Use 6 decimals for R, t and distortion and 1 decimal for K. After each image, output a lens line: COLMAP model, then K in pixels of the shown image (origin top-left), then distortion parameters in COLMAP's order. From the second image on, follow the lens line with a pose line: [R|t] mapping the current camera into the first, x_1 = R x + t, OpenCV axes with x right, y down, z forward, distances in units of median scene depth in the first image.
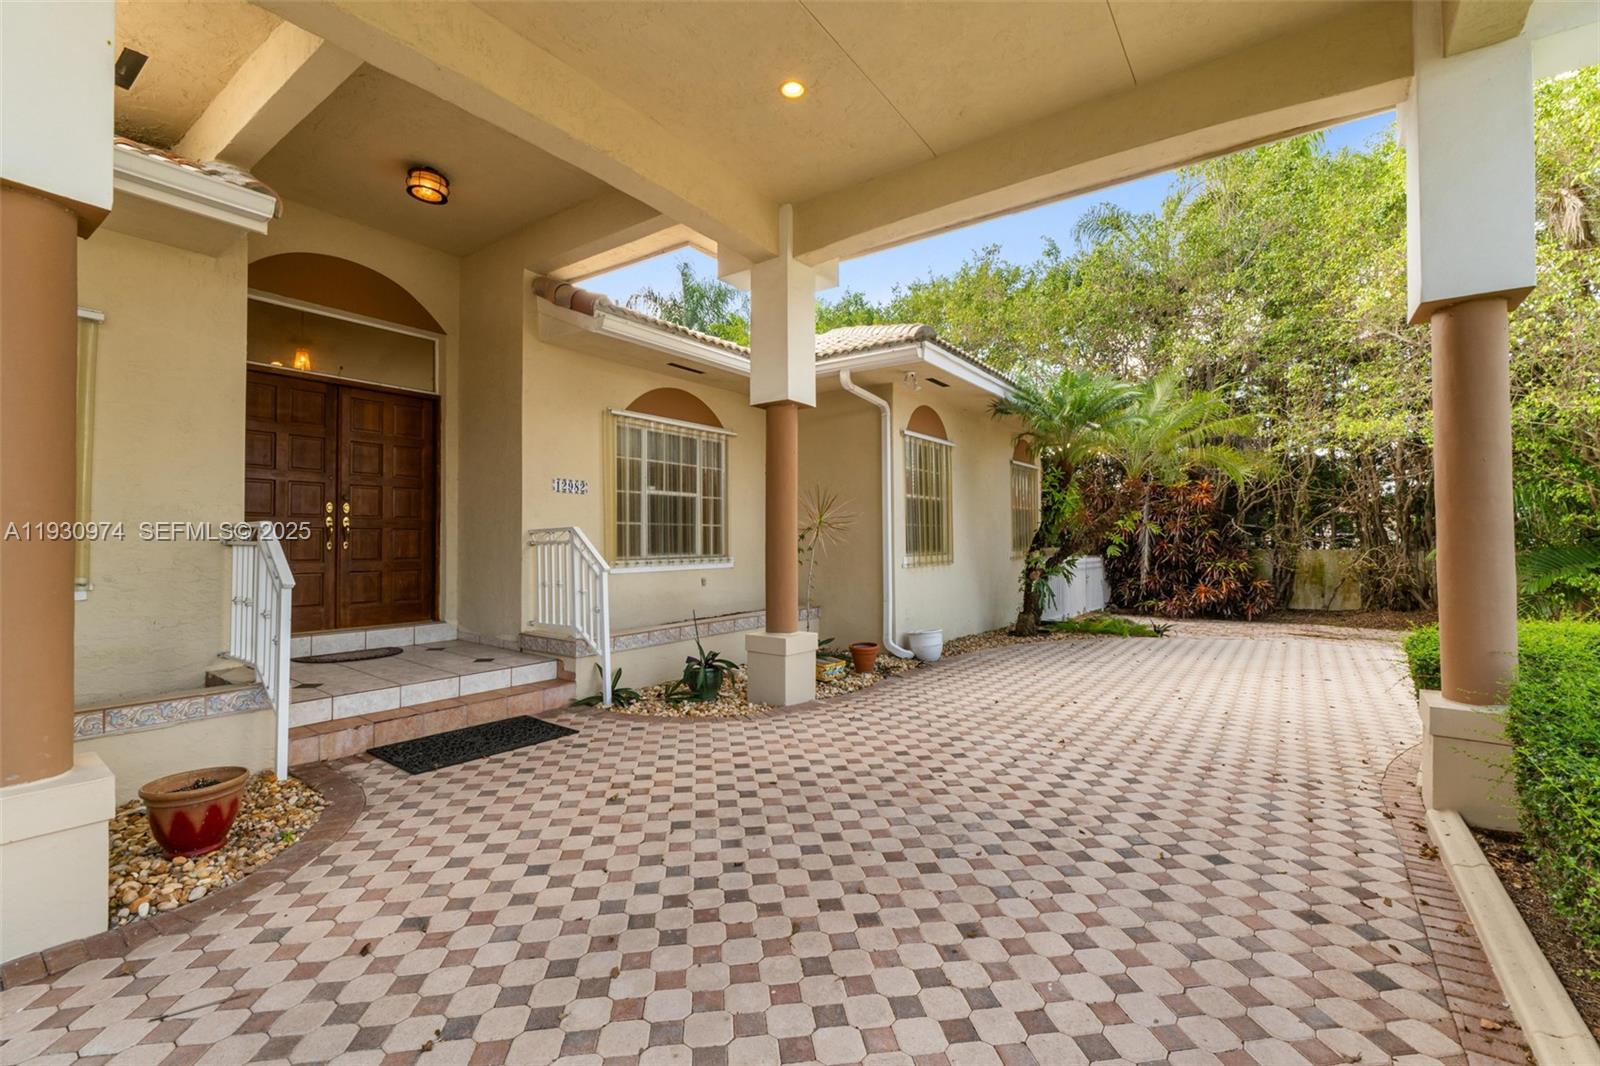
lens RADIAL K [[688.4, 0, 798.8], [0, 688.4, 536.8], [0, 0, 1]] dist [-0.002818, -0.001316]
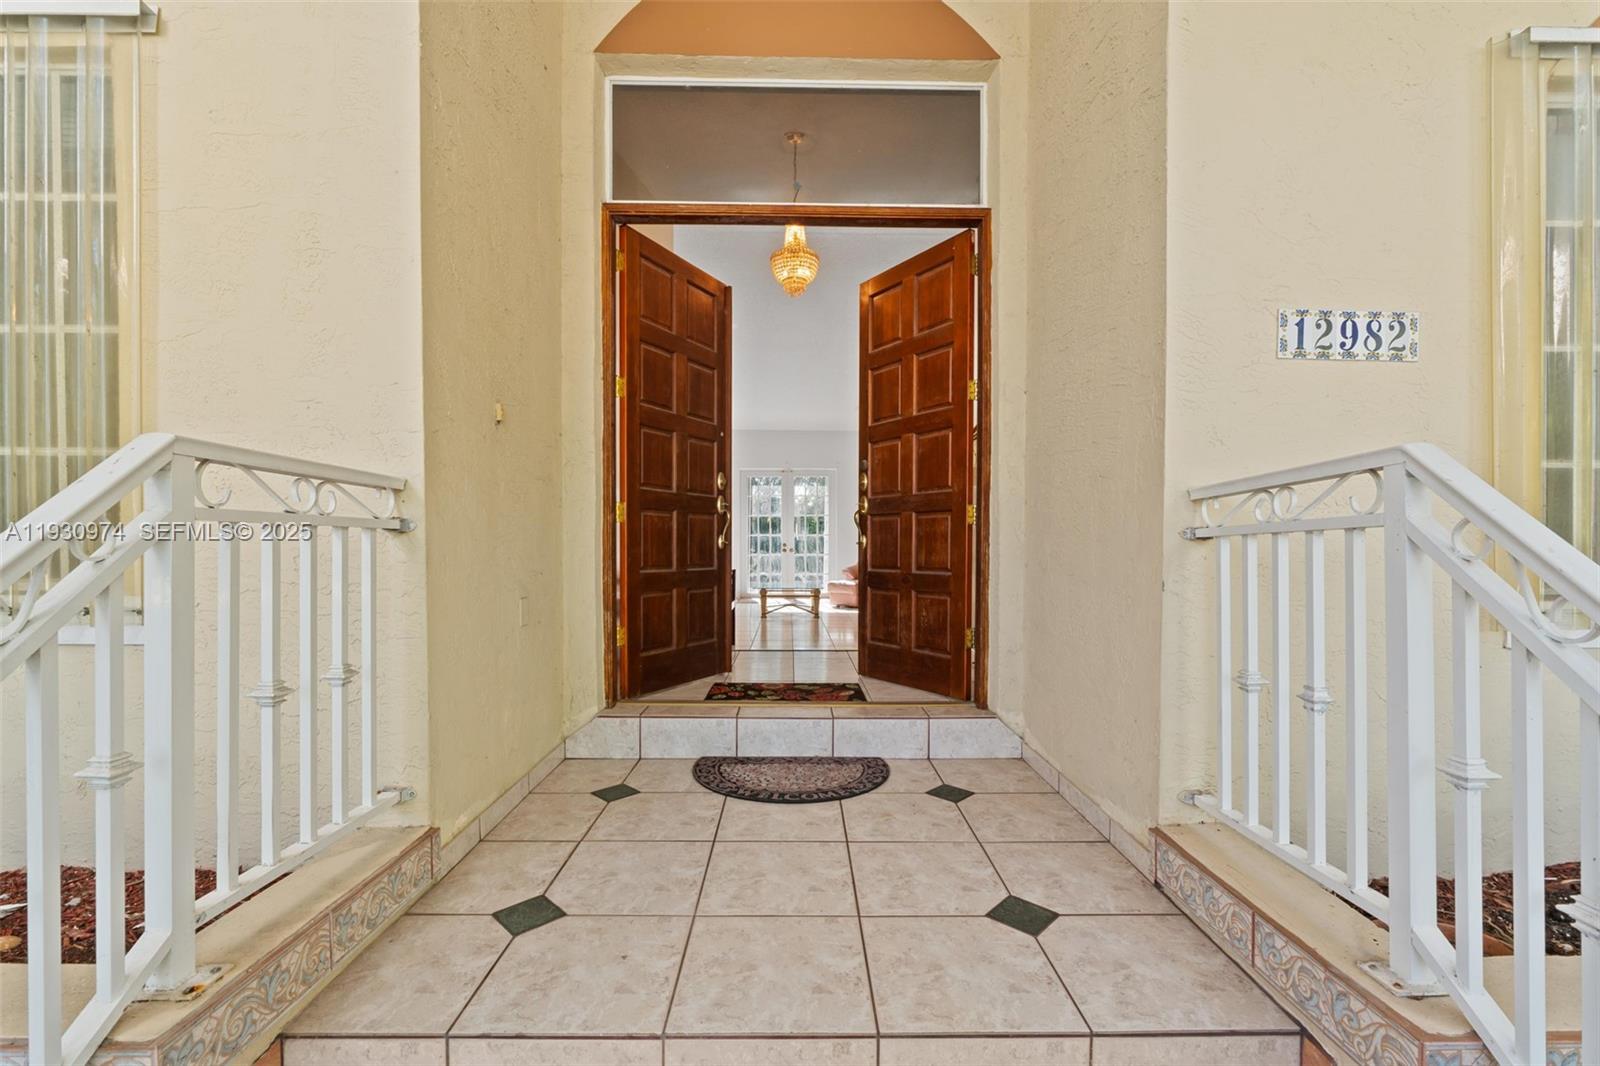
lens RADIAL K [[688.4, 0, 802.3], [0, 688.4, 547.0], [0, 0, 1]] dist [-0.002818, -0.001316]
pose [[0.596846, 0.006487, -0.802329, -0.234177], [-0.003924, 0.999979, 0.005166, 0.013550], [0.802346, 0.000065, 0.596859, 0.637531]]
